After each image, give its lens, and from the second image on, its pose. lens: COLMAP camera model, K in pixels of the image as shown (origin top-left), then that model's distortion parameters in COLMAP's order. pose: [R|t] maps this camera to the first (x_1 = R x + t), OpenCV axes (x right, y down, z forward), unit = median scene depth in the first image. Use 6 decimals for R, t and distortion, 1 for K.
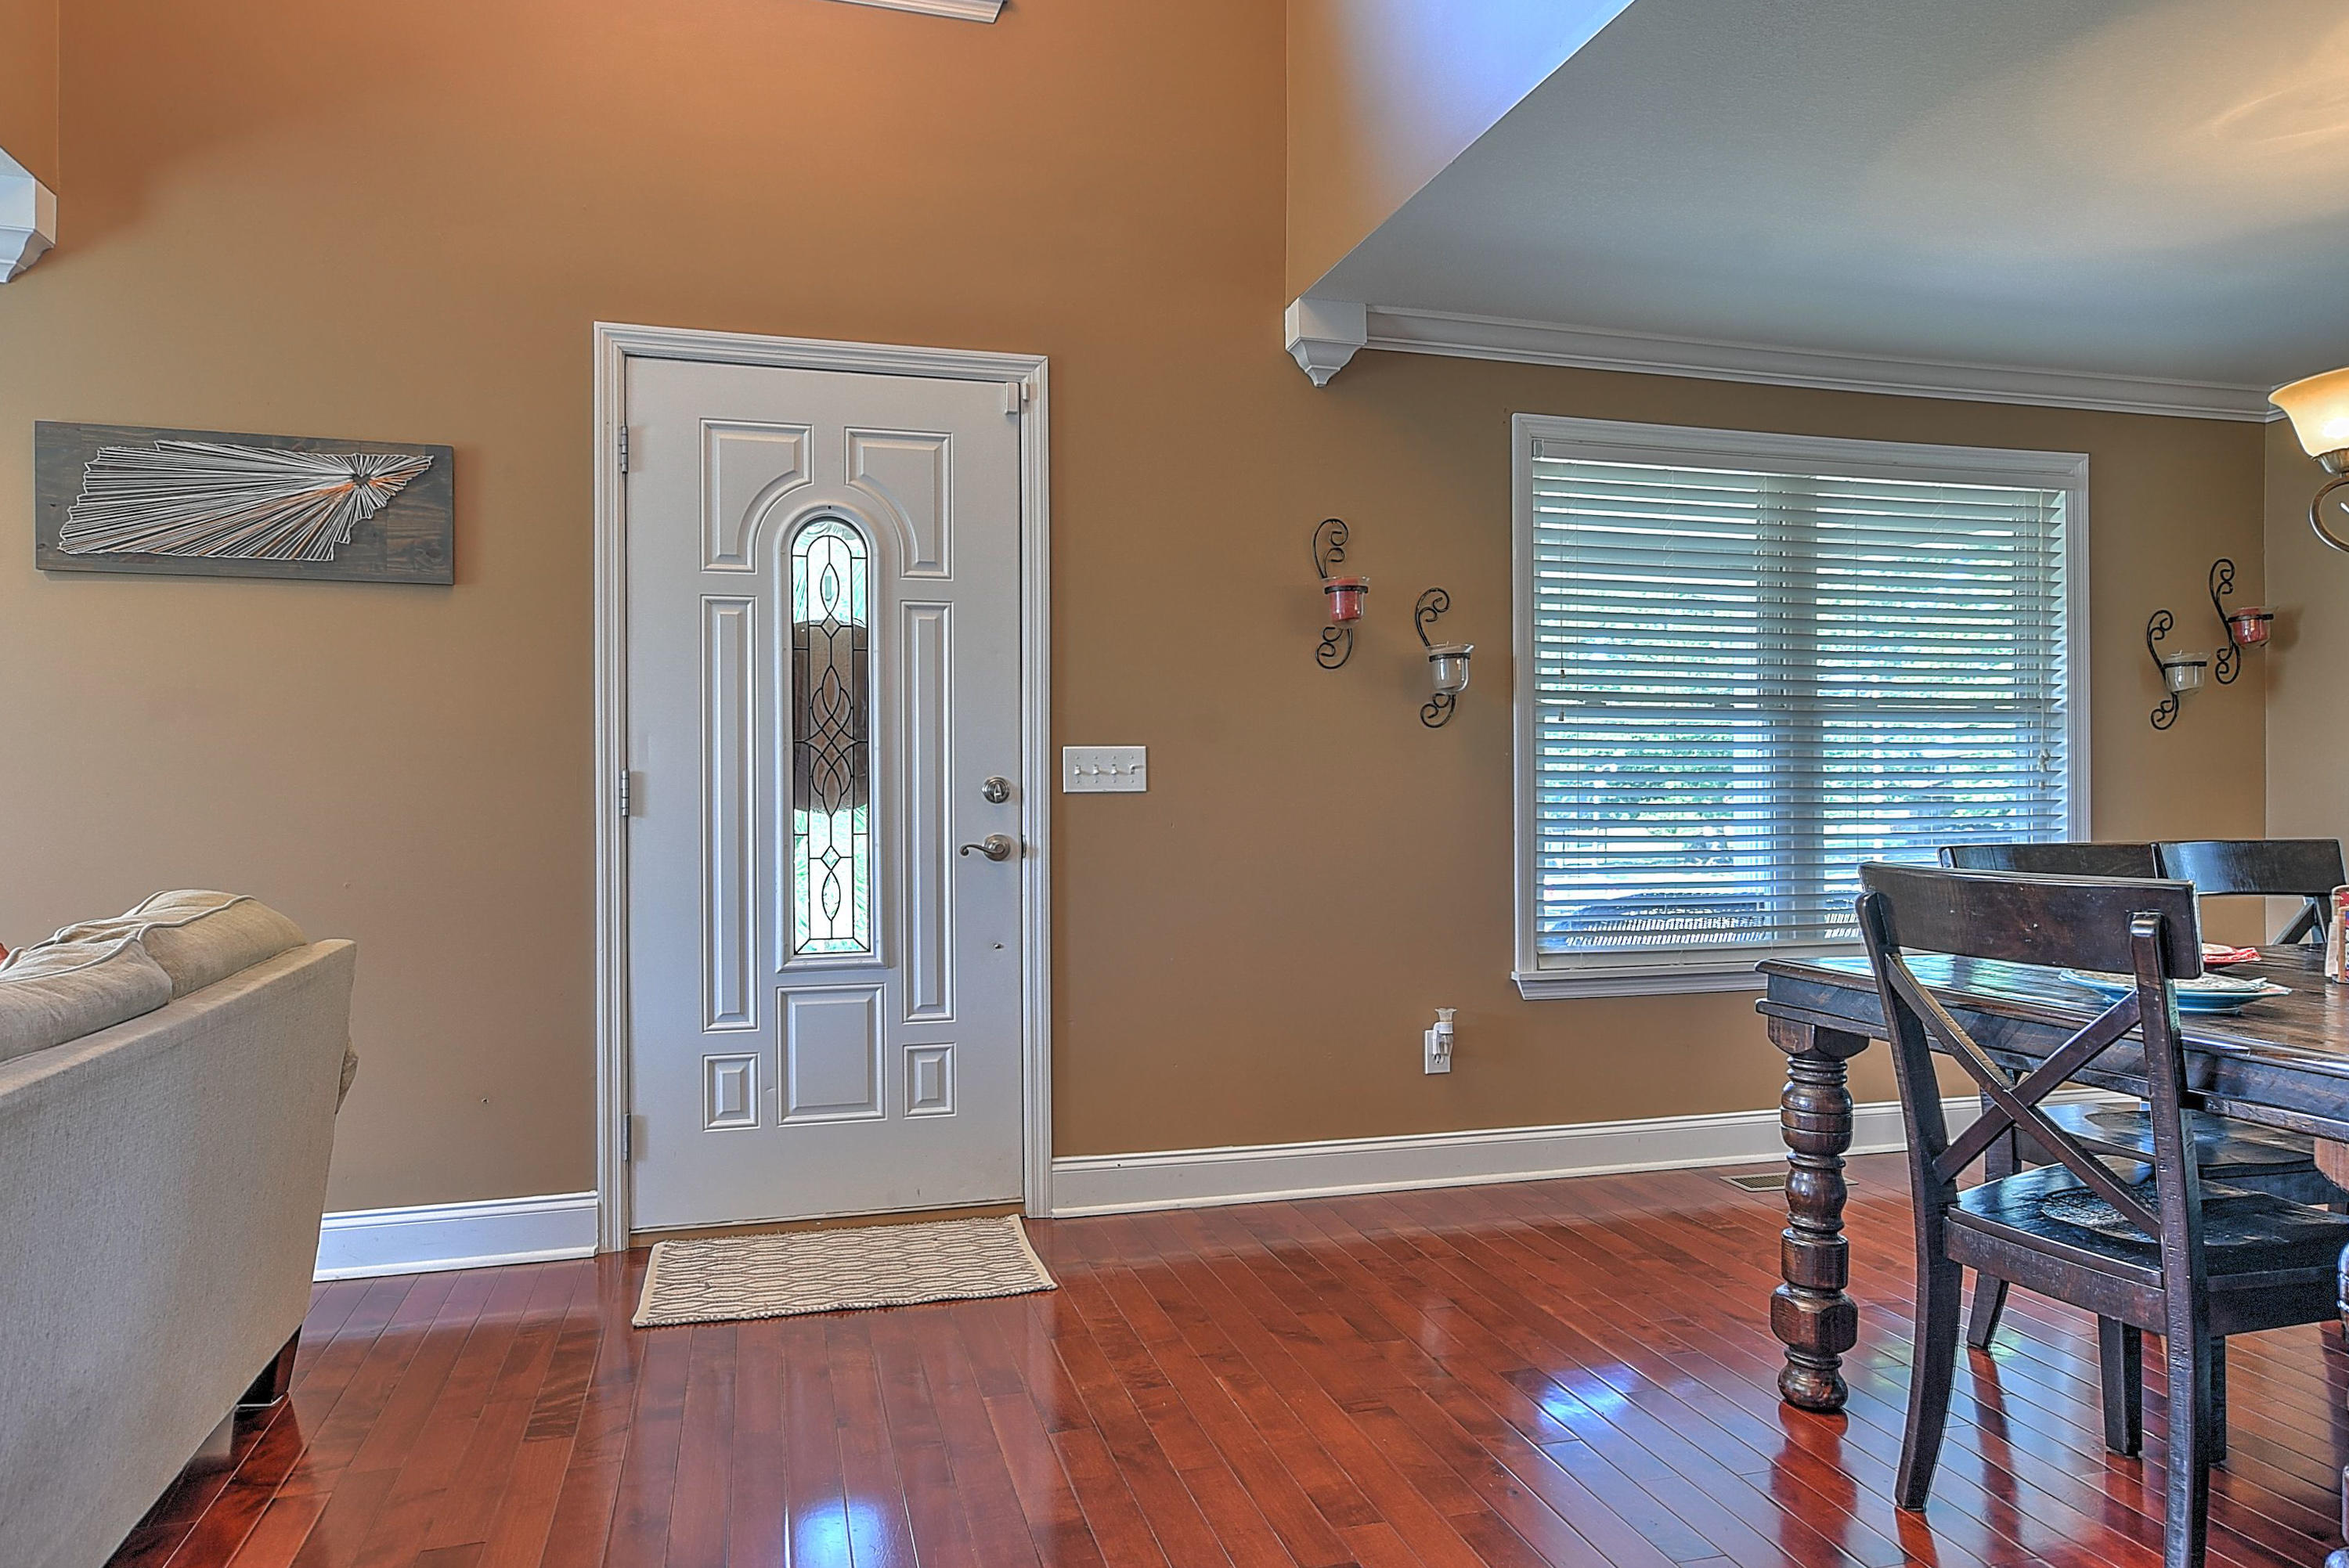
lens RADIAL K [[1419.4, 0, 1169.3], [0, 1419.4, 791.6], [0, 0, 1]] dist [0.005567, 0.003688]
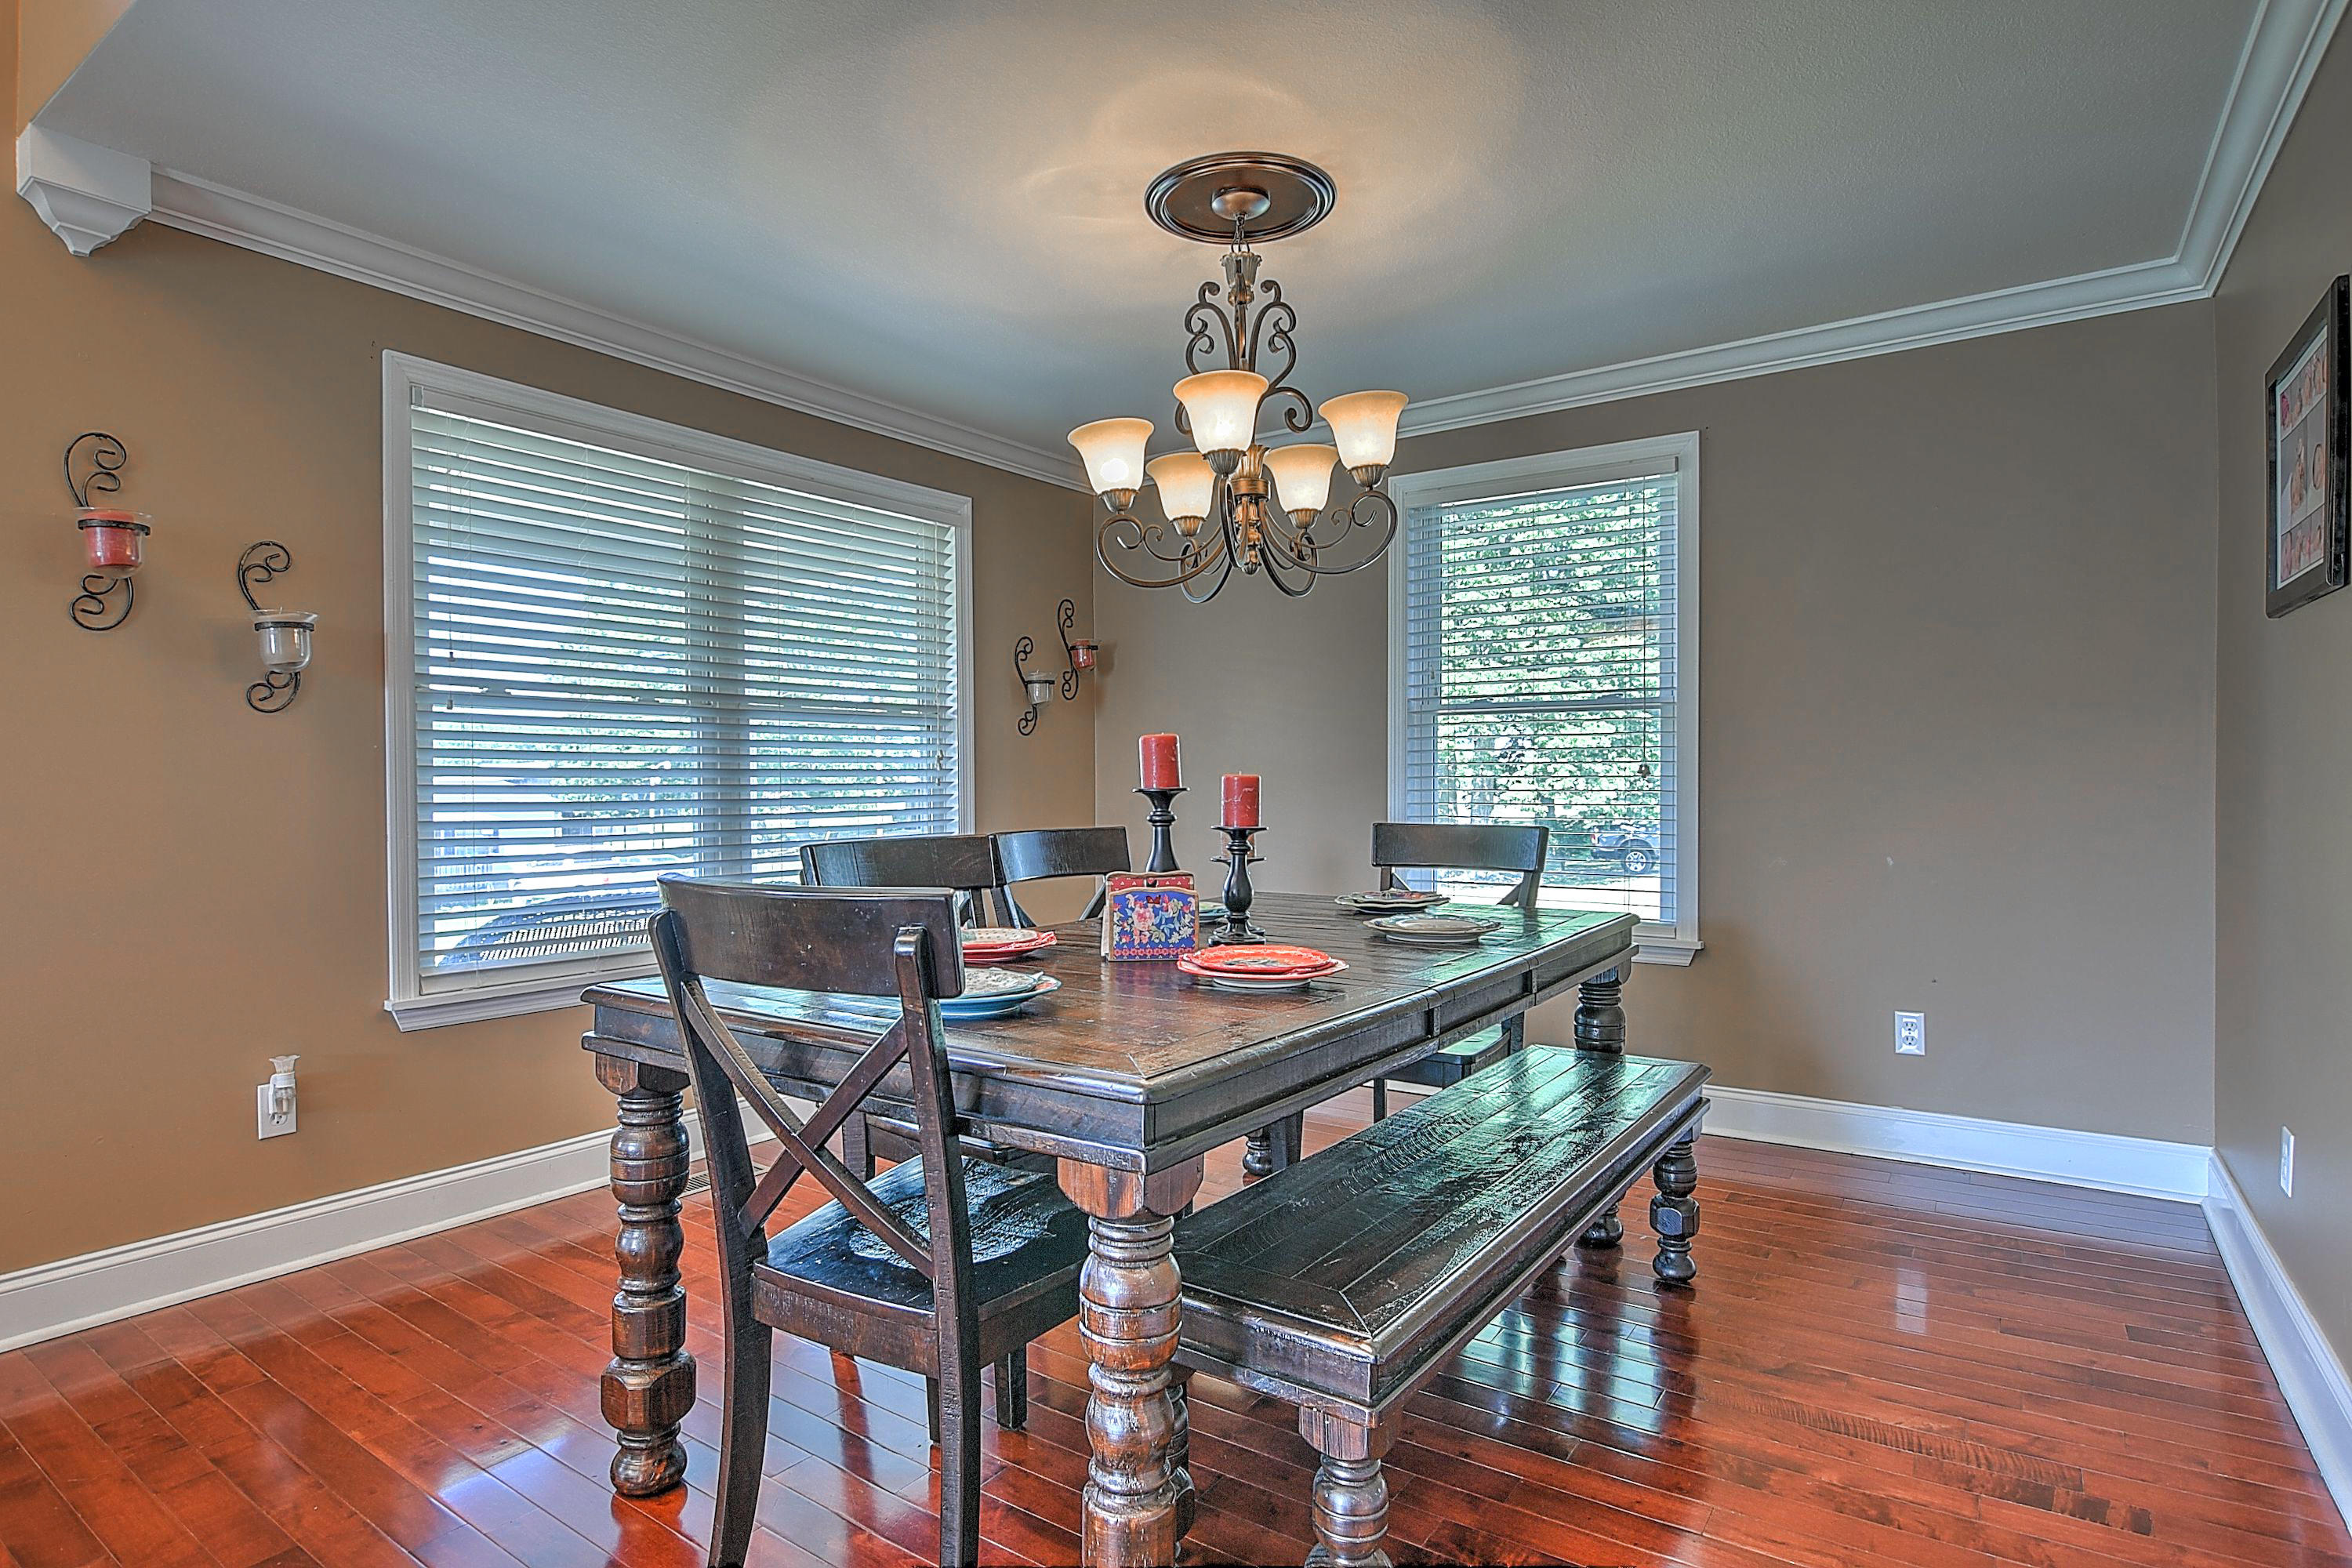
lens RADIAL K [[1211.3, 0, 1170.1], [0, 1211.3, 784.5], [0, 0, 1]] dist [-0.000811, 0.001524]
pose [[0.770723, -0.004214, 0.637157, 0.145728], [0.005438, 0.999985, 0.000036, -0.001150], [-0.637147, 0.003437, 0.770734, 0.139655]]
